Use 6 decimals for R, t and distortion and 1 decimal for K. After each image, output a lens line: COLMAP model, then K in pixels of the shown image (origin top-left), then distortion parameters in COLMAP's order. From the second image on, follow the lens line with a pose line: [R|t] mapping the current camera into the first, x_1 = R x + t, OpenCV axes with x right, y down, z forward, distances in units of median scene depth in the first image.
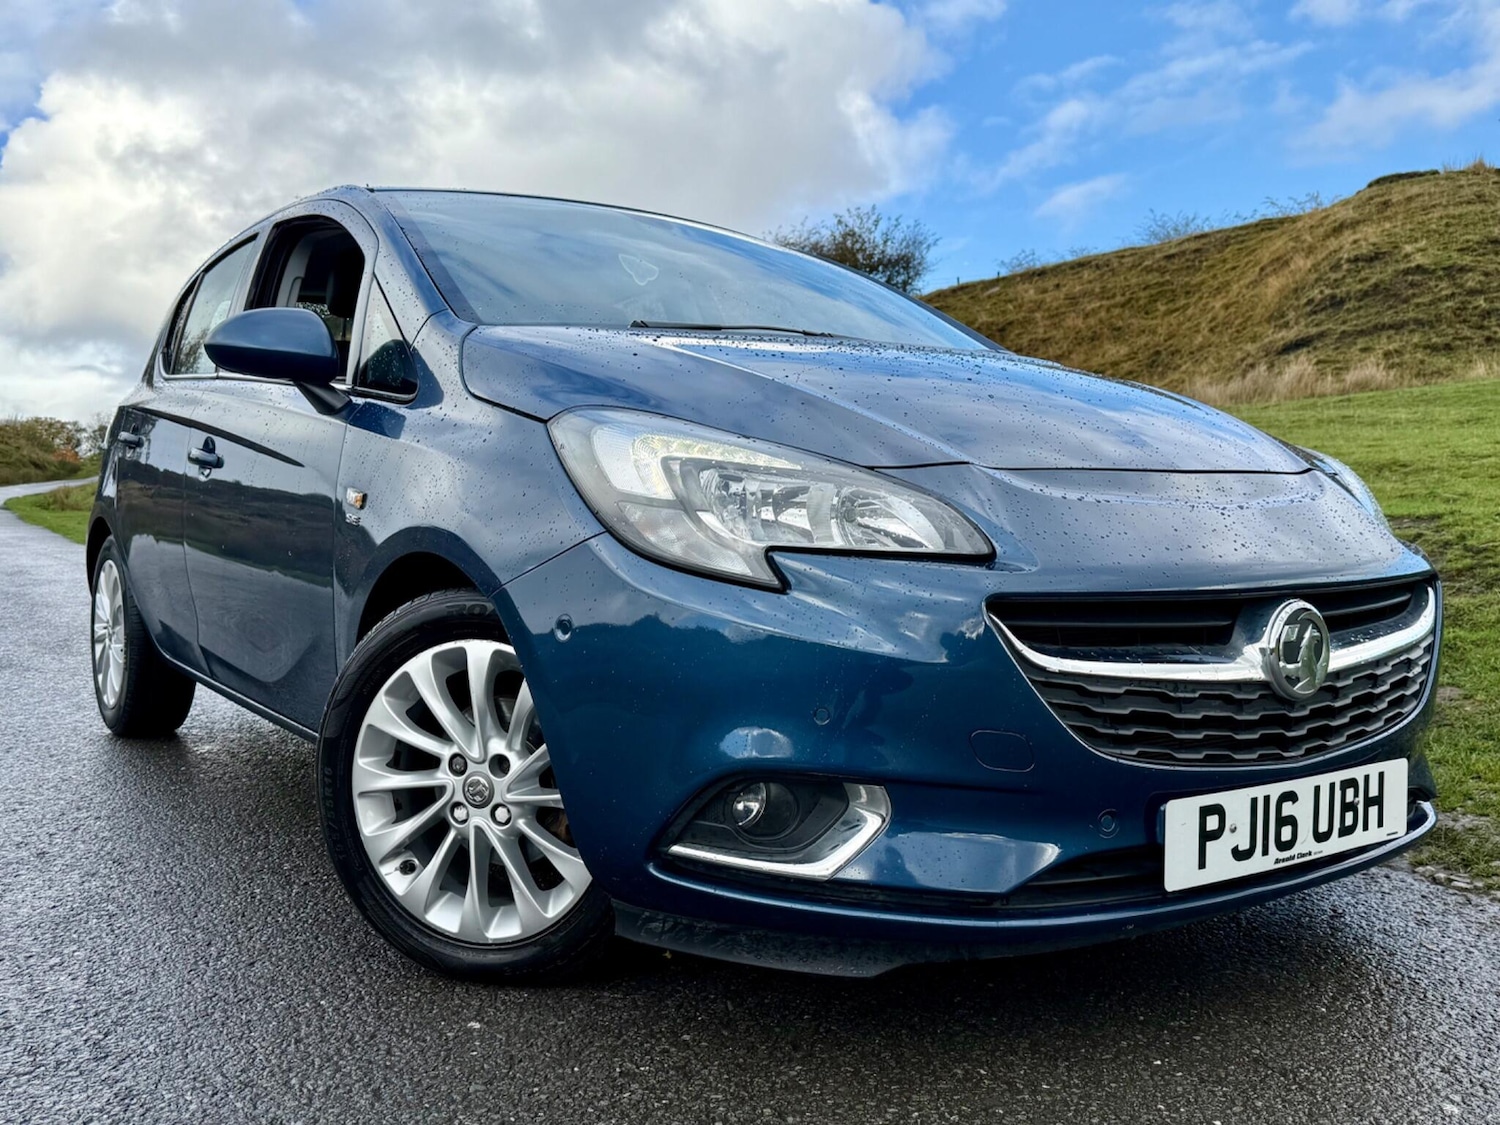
lens RADIAL K [[1271.6, 0, 726.6], [0, 1271.6, 565.8], [0, 0, 1]] dist [0.014938, -0.067957]
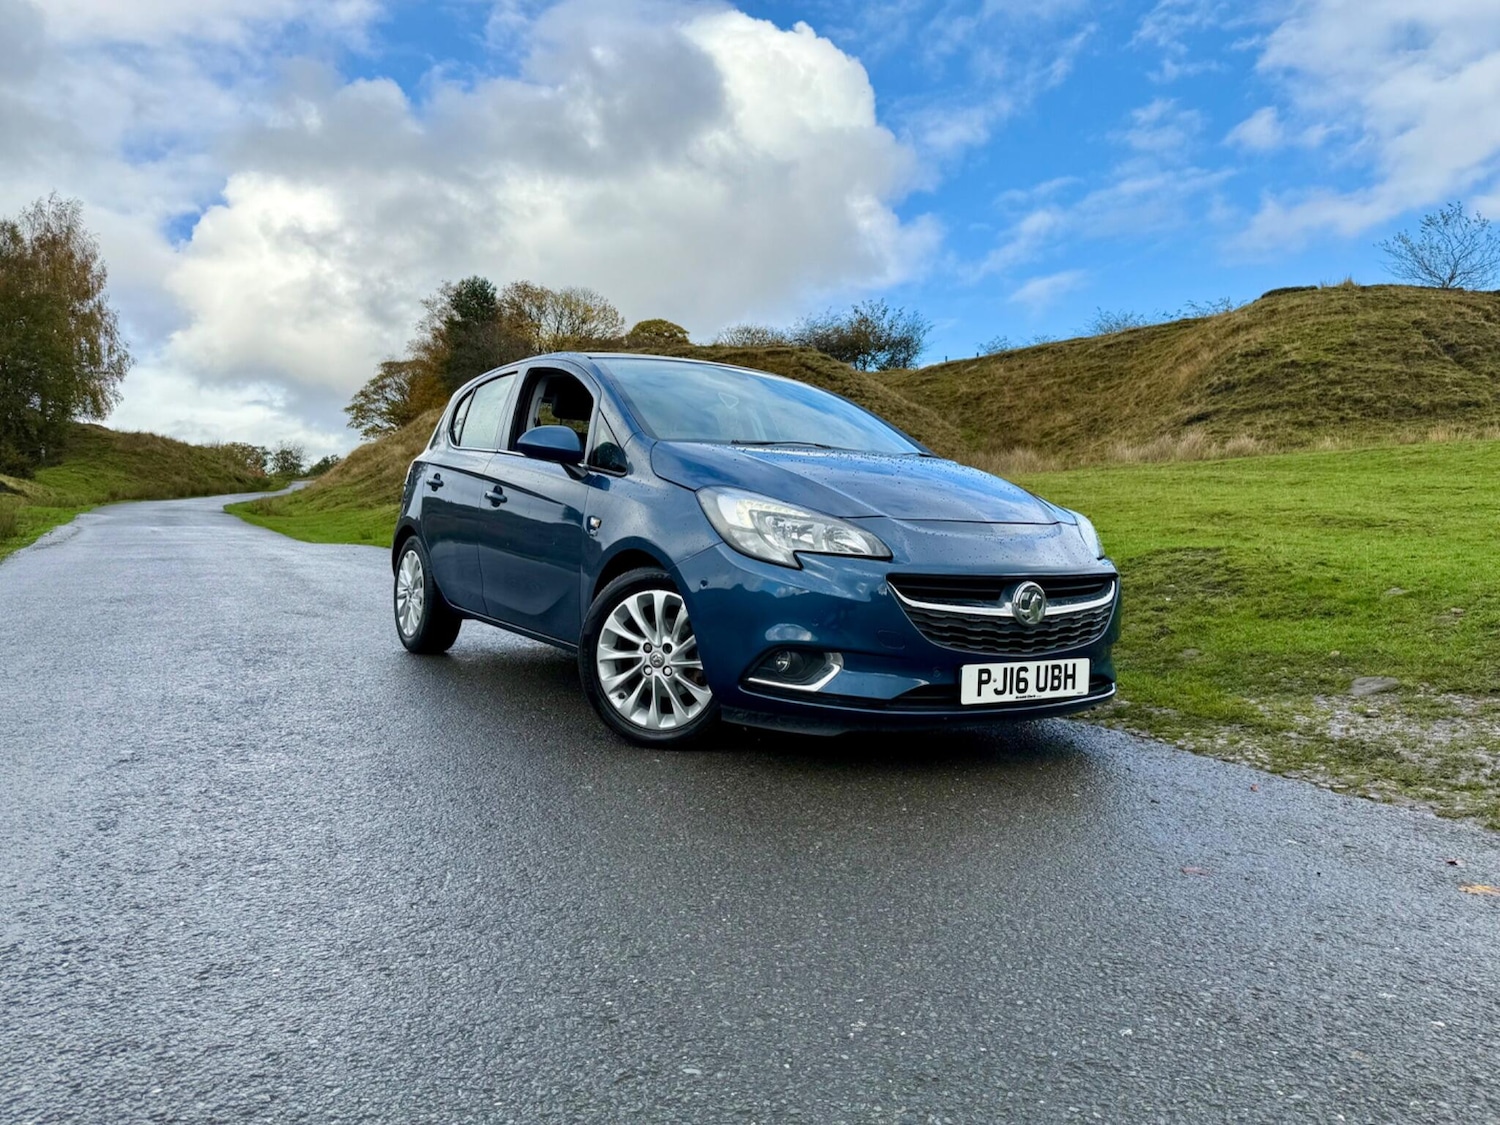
lens RADIAL K [[1046.2, 0, 754.6], [0, 1046.2, 569.1], [0, 0, 1]] dist [-0.004608, -0.014409]
pose [[0.999530, 0.030306, -0.004515, -0.020146], [-0.030332, 0.999523, -0.005736, 0.021196], [0.004339, 0.005871, 0.999973, -0.596127]]
